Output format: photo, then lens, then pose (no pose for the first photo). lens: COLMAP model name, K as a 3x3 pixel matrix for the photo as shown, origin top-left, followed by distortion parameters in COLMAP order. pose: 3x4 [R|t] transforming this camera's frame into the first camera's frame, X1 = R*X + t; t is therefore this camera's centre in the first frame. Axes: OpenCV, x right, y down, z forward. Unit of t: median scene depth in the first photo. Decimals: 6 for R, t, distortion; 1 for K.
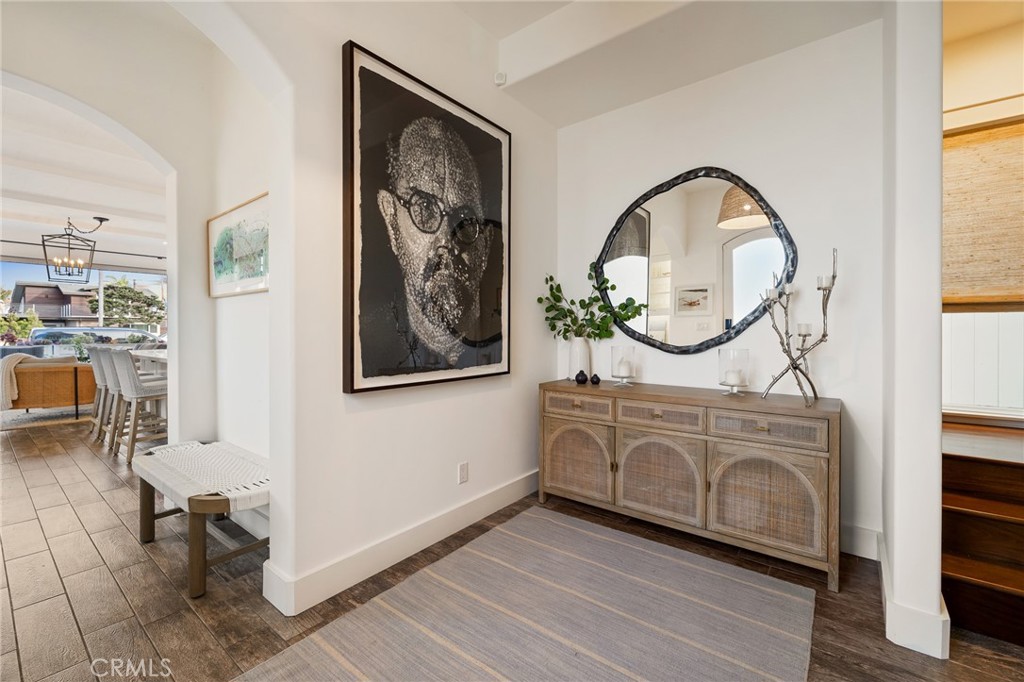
lens RADIAL K [[427.2, 0, 512.0], [0, 427.2, 341.0], [0, 0, 1]] dist [-0.000408, -0.000005]
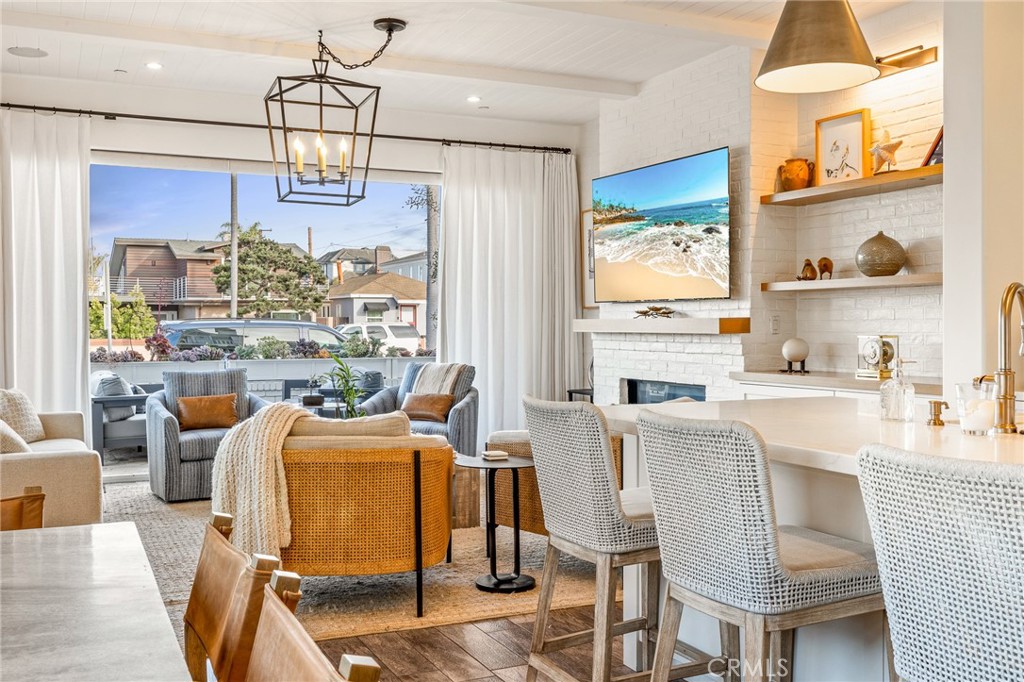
lens RADIAL K [[986.7, 0, 512.0], [0, 986.7, 341.0], [0, 0, 1]] dist [0.017991, 0.007087]
pose [[0.894535, 0.003716, -0.446982, -0.104285], [-0.005620, 0.999980, -0.002934, -0.002968], [0.446962, 0.005136, 0.894538, 0.062344]]
